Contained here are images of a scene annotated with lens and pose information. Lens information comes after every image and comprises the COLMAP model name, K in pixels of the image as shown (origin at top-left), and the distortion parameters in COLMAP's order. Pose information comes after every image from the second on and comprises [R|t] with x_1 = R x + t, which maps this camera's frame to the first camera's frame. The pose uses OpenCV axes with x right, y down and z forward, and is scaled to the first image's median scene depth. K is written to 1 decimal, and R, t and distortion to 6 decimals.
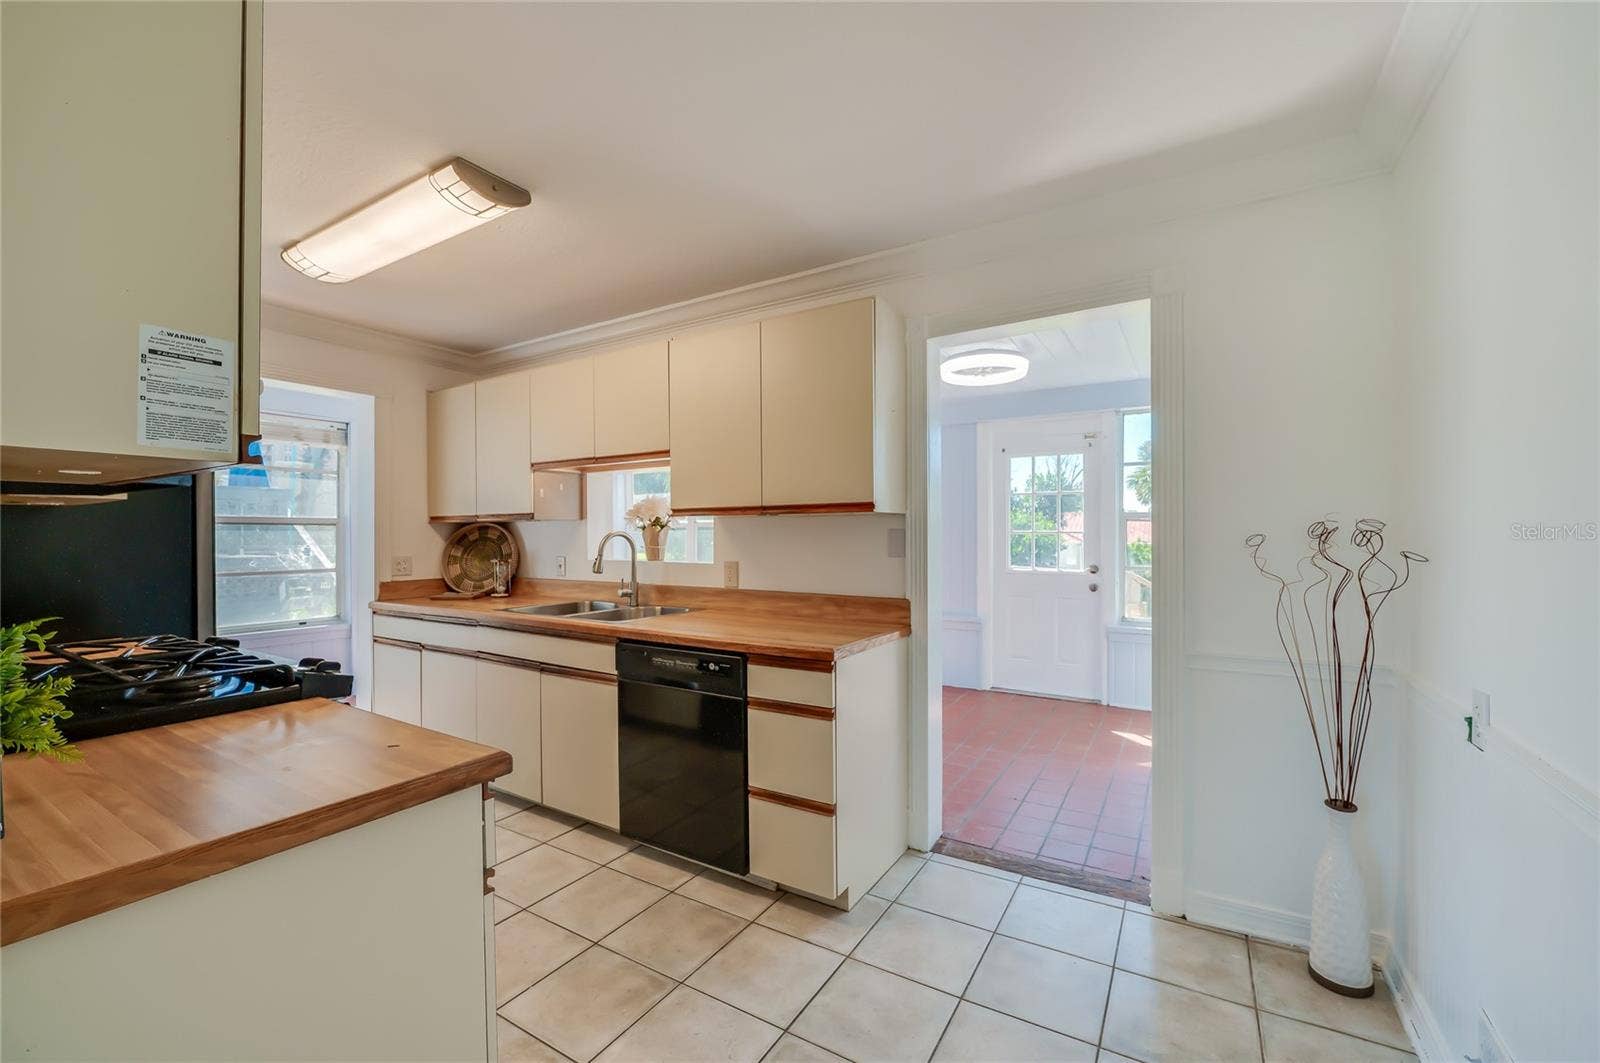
lens RADIAL K [[646.6, 0, 796.8], [0, 646.6, 536.0], [0, 0, 1]] dist [-0.015625, -0.000249]
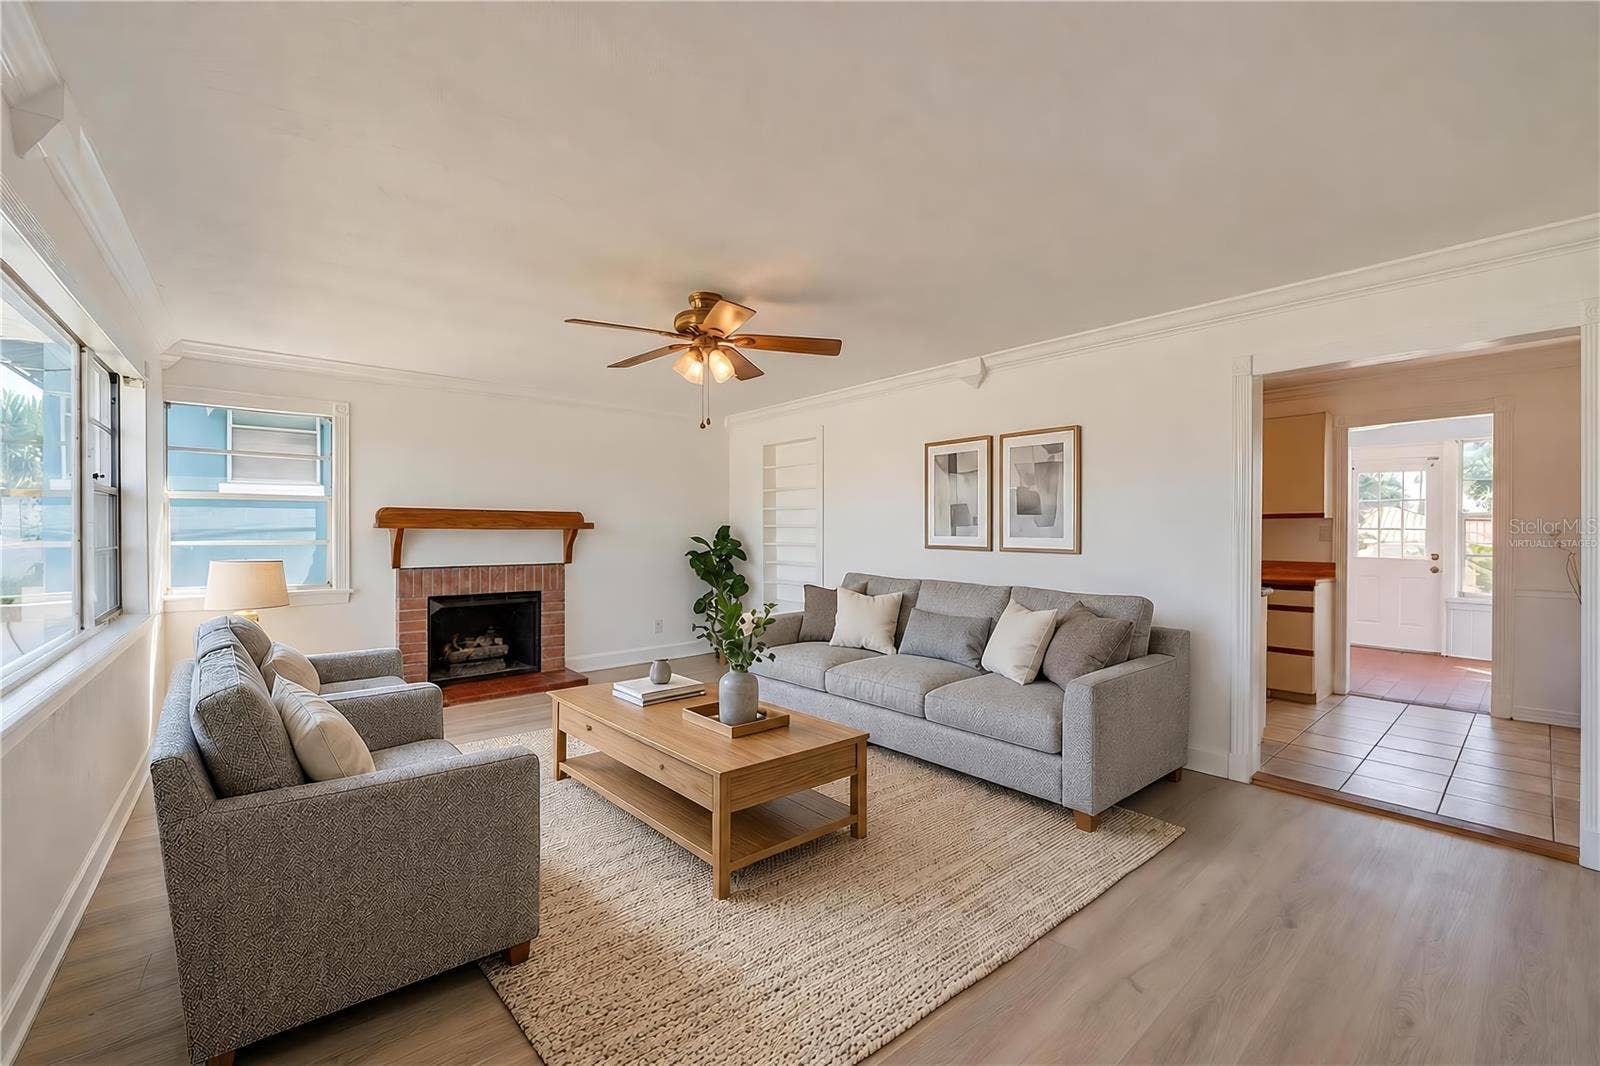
lens RADIAL K [[646.6, 0, 805.7], [0, 646.6, 531.5], [0, 0, 1]] dist [-0.015625, -0.000249]
pose [[0.951369, 0.000355, -0.308053, -0.382165], [-0.000115, 1.000000, 0.000798, -0.001114], [0.308053, -0.000724, 0.951369, -0.672290]]
